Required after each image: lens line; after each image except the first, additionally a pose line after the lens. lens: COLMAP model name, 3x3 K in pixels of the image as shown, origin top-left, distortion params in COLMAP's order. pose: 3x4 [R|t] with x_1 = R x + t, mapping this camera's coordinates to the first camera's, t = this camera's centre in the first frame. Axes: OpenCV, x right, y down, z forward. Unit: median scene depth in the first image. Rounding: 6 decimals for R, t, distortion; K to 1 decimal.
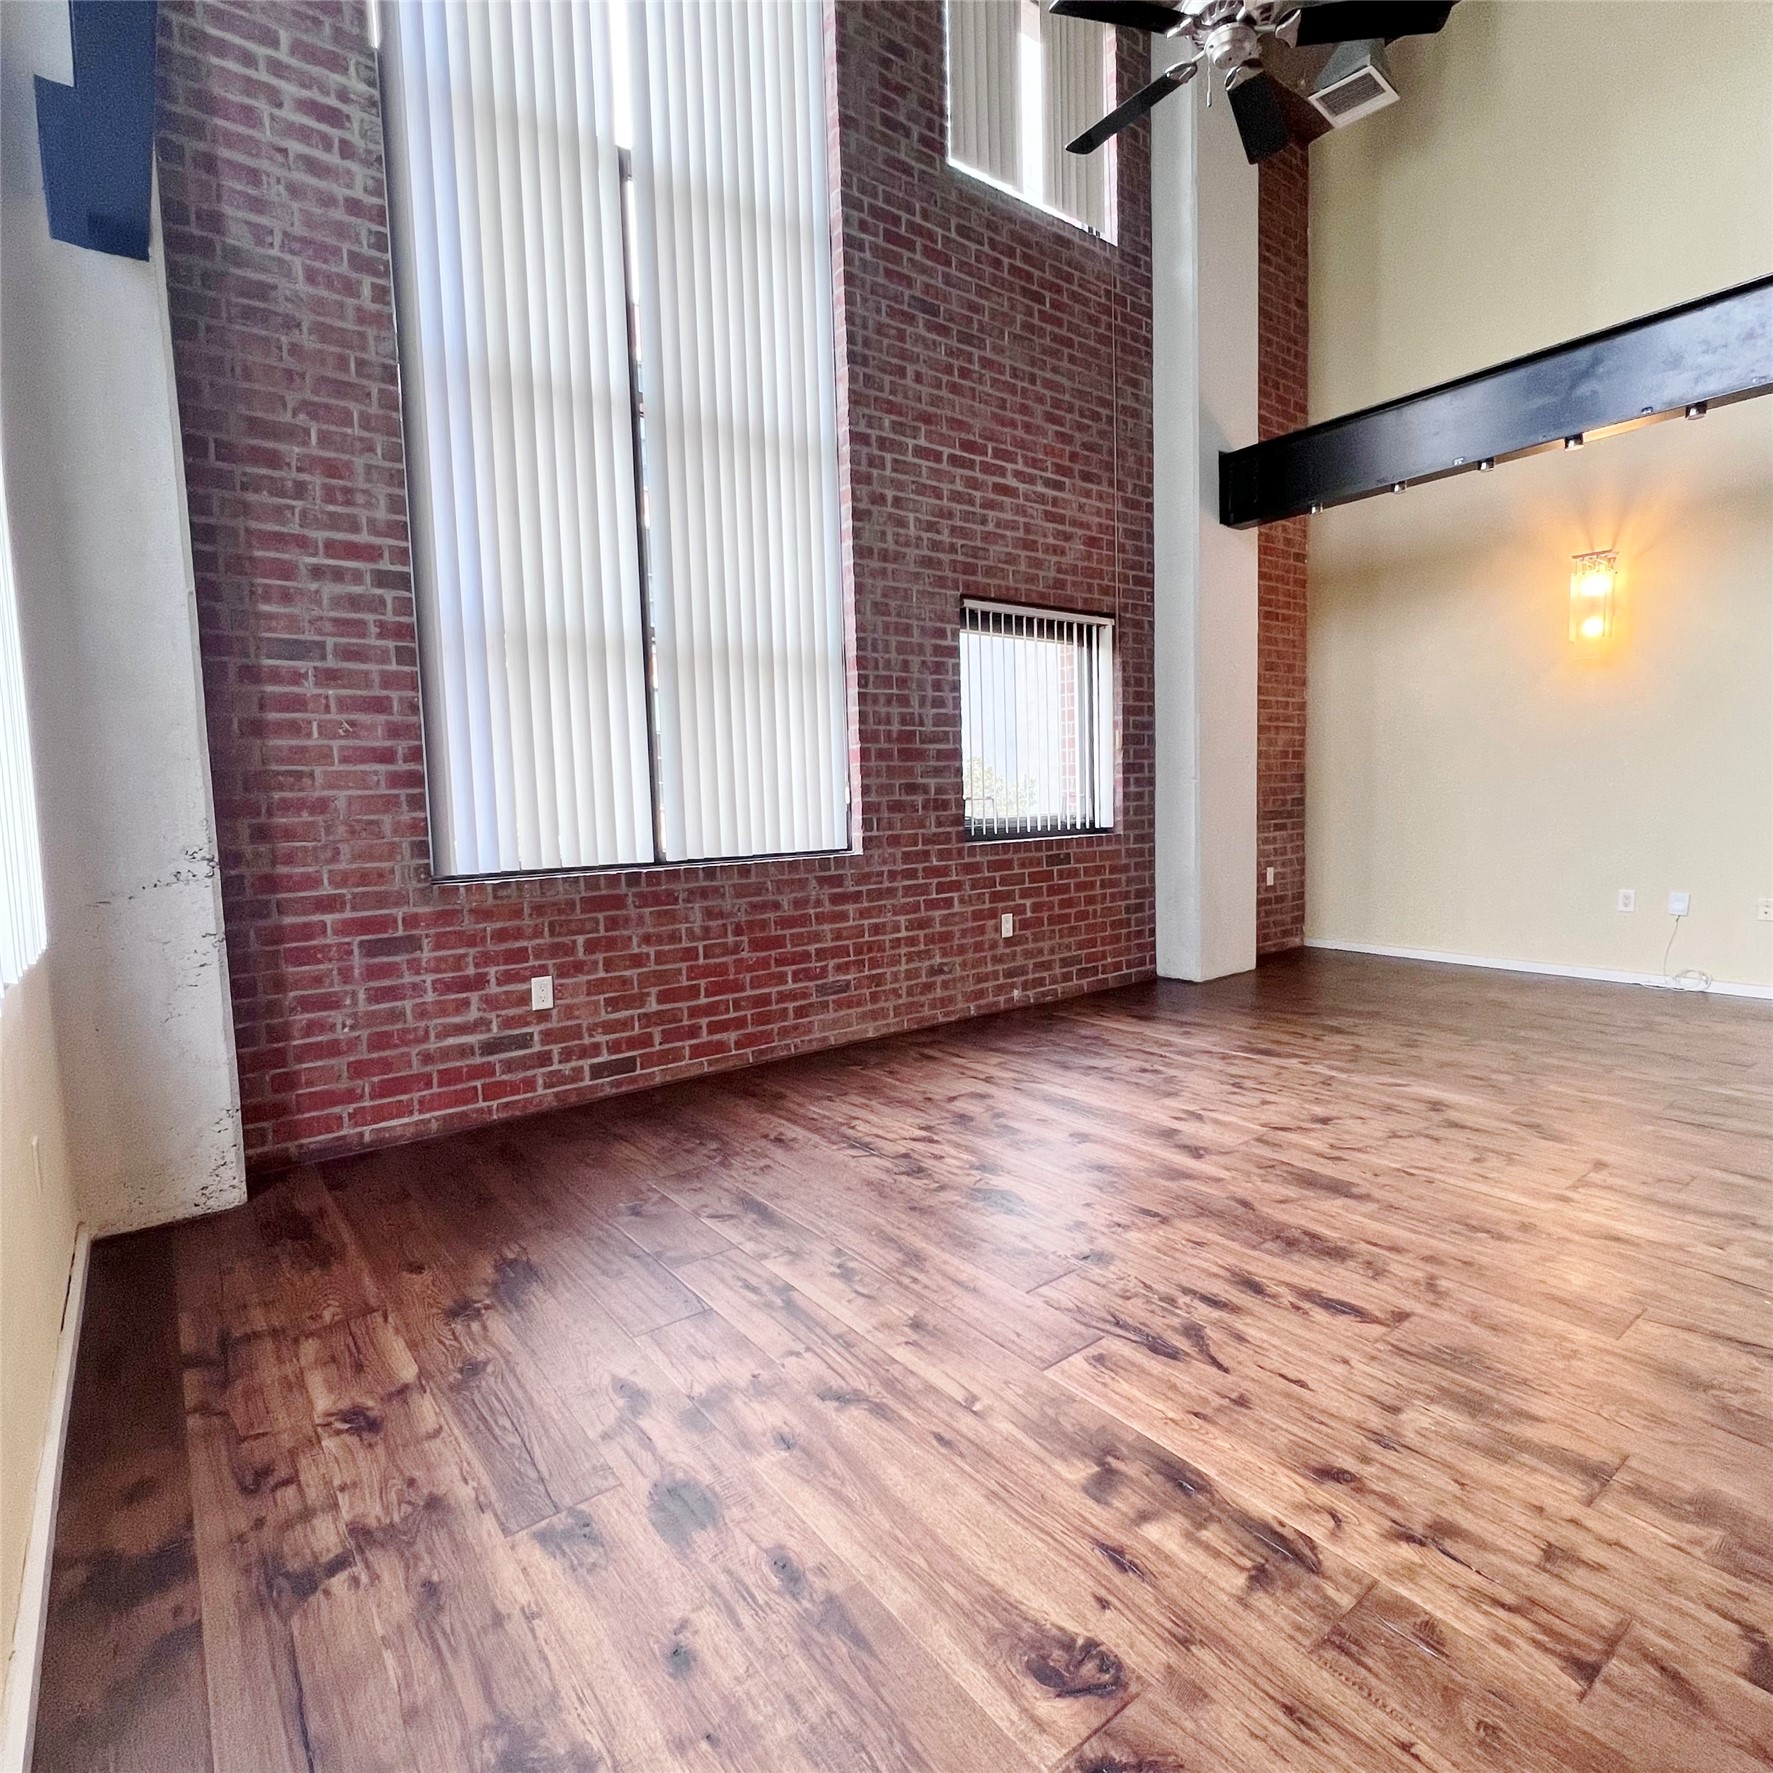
lens RADIAL K [[994.6, 0, 886.5], [0, 994.6, 886.5], [0, 0, 1]] dist [-0.001559, 0.001124]
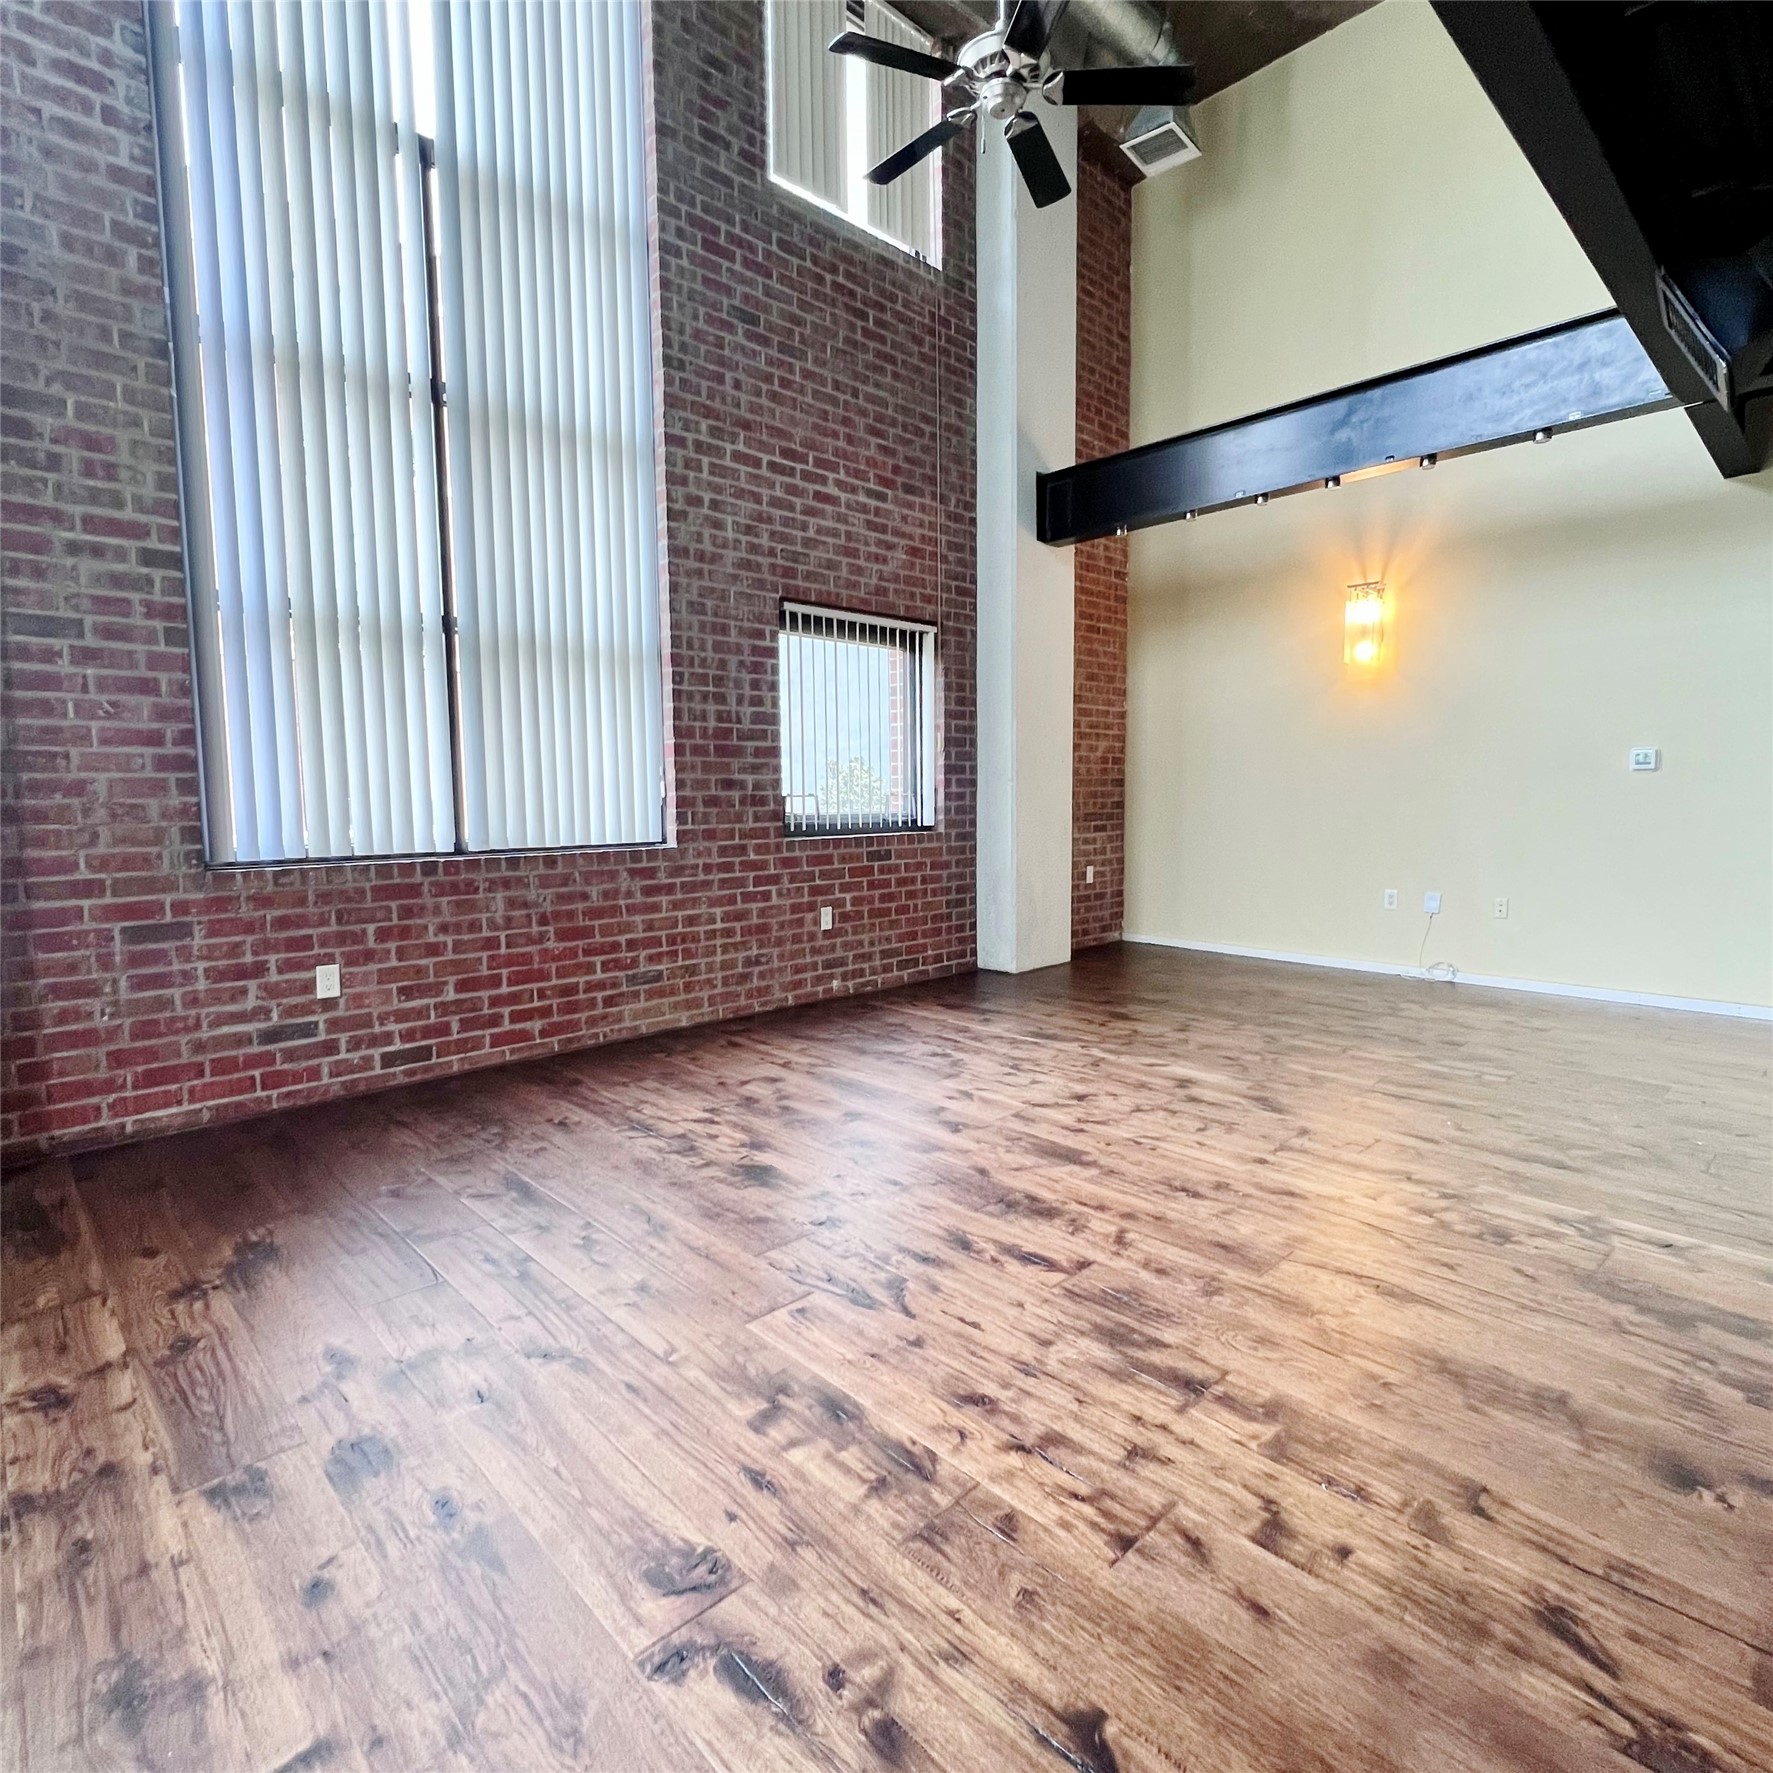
lens RADIAL K [[987.1, 0, 886.5], [0, 987.1, 886.5], [0, 0, 1]] dist [-0.003200, 0.002048]
pose [[0.993656, 0.009824, 0.112034, 0.096481], [-0.010121, 0.999947, 0.002080, 0.004527], [-0.112008, -0.003200, 0.993702, -0.041690]]
